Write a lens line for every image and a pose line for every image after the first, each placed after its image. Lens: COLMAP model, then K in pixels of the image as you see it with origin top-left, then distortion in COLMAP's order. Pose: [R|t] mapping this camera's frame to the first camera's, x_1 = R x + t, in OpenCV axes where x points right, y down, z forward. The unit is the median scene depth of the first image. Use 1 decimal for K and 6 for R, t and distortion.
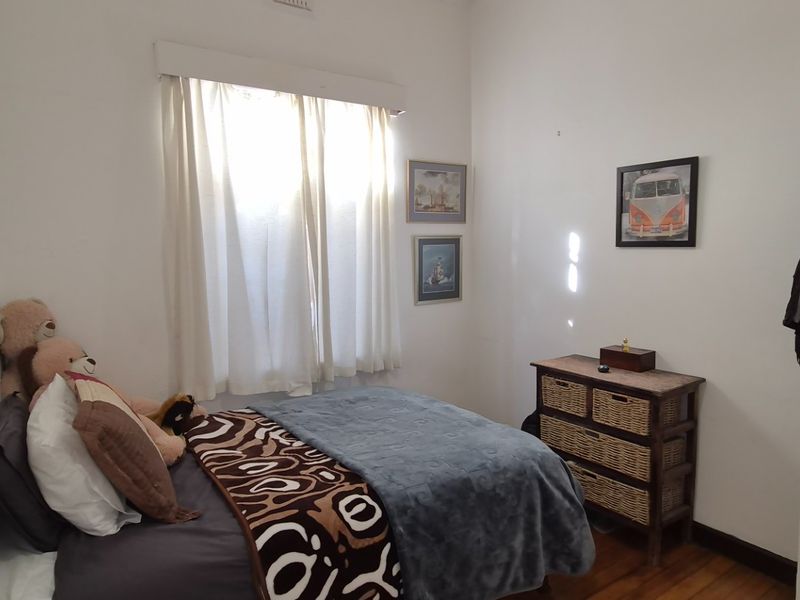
lens RADIAL K [[526.4, 0, 397.5], [0, 526.4, 300.7], [0, 0, 1]] dist [-0.001878, 0.003434]
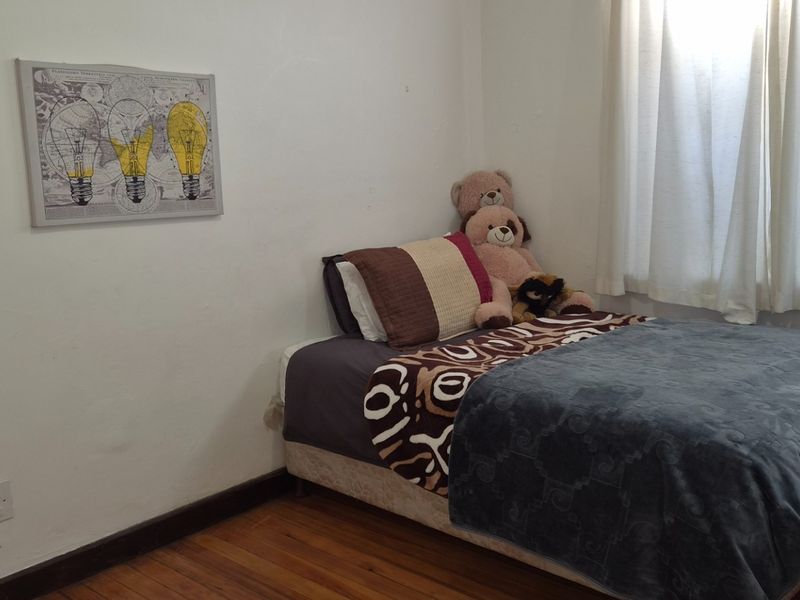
lens RADIAL K [[845.3, 0, 400.9], [0, 845.3, 298.3], [0, 0, 1]] dist [0.038970, 0.000000]
pose [[0.227050, 0.167628, -0.959348, 1.363422], [-0.050954, 0.985771, 0.160185, -0.019936], [0.972549, 0.012513, 0.232361, 0.496519]]
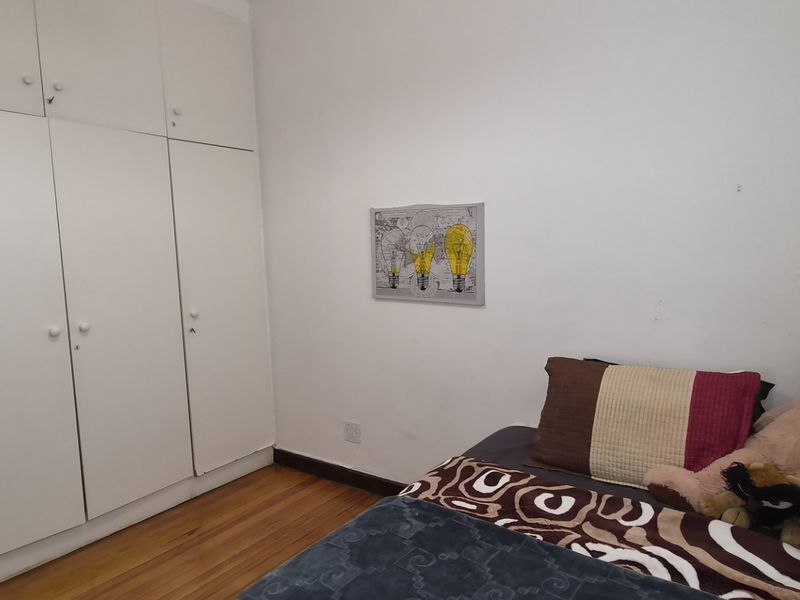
lens RADIAL K [[526.4, 0, 395.9], [0, 526.4, 301.6], [0, 0, 1]] dist [-0.001878, 0.003434]
pose [[-0.936077, 0.077428, -0.343169, 0.269742], [0.009814, 0.980846, 0.194536, -0.190453], [0.351658, 0.178733, -0.918907, 1.821816]]
